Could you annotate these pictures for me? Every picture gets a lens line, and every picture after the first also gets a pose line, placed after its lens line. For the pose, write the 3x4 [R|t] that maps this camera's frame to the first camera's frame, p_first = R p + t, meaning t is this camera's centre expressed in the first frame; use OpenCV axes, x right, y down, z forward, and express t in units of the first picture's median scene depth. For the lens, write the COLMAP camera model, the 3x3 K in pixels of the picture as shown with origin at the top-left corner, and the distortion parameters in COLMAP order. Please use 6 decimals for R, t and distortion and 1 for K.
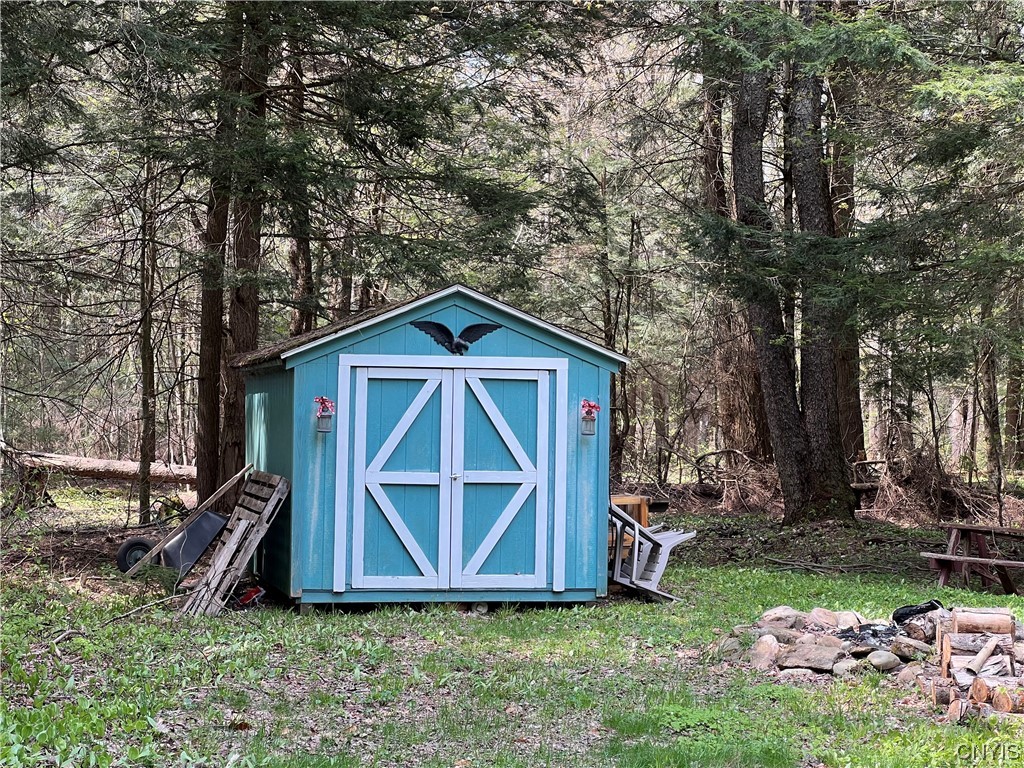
lens RADIAL K [[2296.0, 0, 512.2], [0, 2296.0, 384.0], [0, 0, 1]] dist [0.056801, 0.000000]
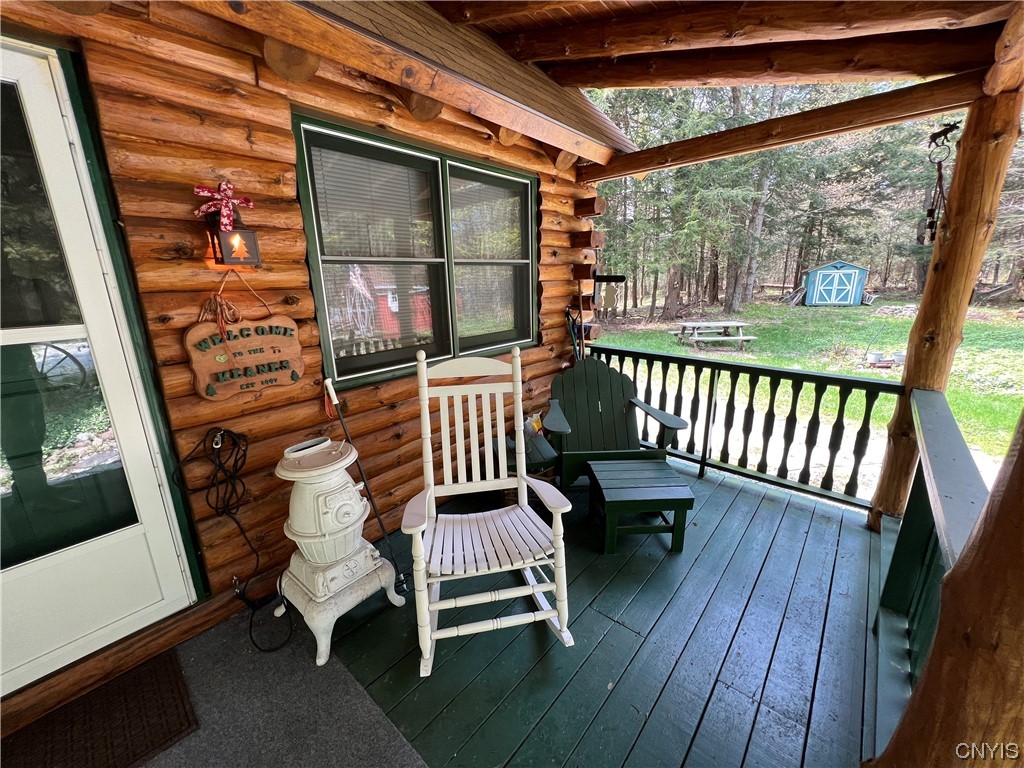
lens RADIAL K [[414.2, 0, 514.7], [0, 414.2, 385.3], [0, 0, 1]] dist [-0.002177, 0.000197]
pose [[0.754233, 0.137429, -0.642064, 0.090542], [0.042391, 0.965620, 0.256480, -0.039374], [0.655237, -0.220663, 0.722477, -0.655636]]
